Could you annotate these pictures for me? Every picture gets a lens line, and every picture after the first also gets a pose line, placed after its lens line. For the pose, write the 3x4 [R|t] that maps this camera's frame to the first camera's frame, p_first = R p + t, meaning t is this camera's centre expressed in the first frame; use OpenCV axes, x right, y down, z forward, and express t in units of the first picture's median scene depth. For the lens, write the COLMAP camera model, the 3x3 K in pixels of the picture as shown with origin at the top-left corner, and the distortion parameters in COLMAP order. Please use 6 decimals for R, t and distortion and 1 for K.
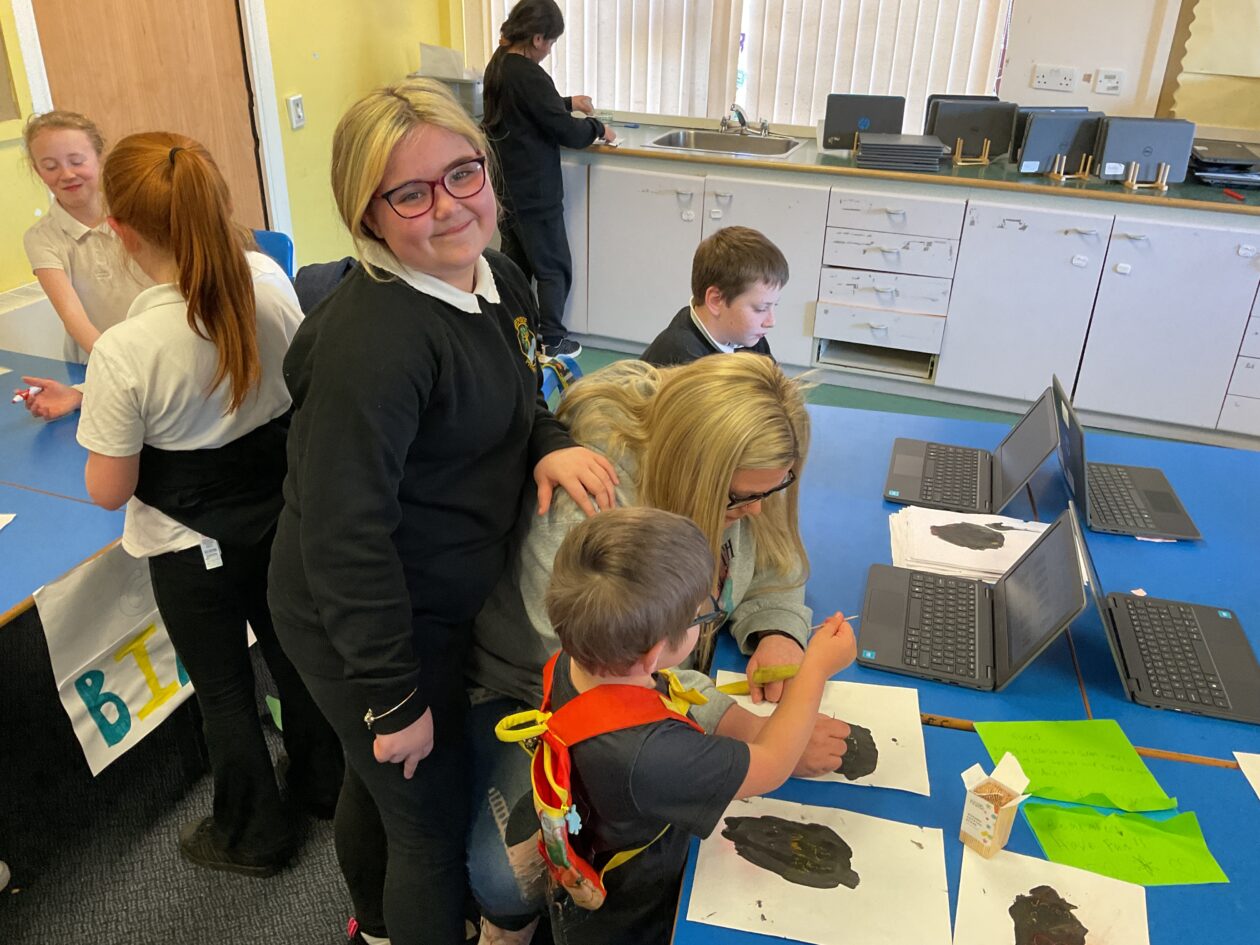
lens RADIAL K [[1078.9, 0, 626.6], [0, 1078.9, 479.2], [0, 0, 1]] dist [0.012641, -0.037848]
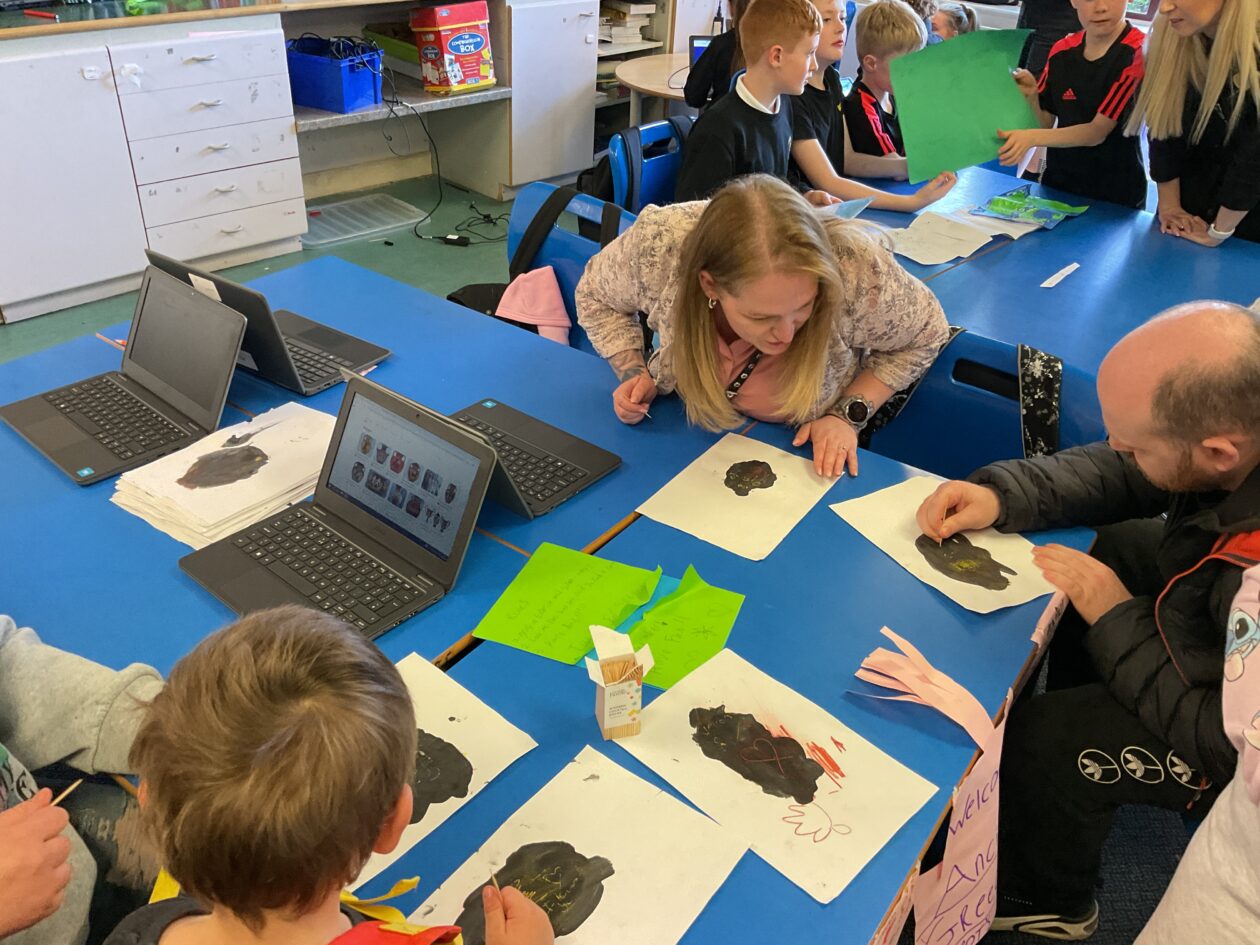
lens RADIAL K [[1078.9, 0, 631.1], [0, 1078.9, 471.8], [0, 0, 1]] dist [0.012641, -0.037848]
pose [[0.371601, -0.480791, 0.794199, -0.213501], [0.376809, 0.859934, 0.344279, -0.113009], [-0.848485, 0.171327, 0.500719, 0.405525]]
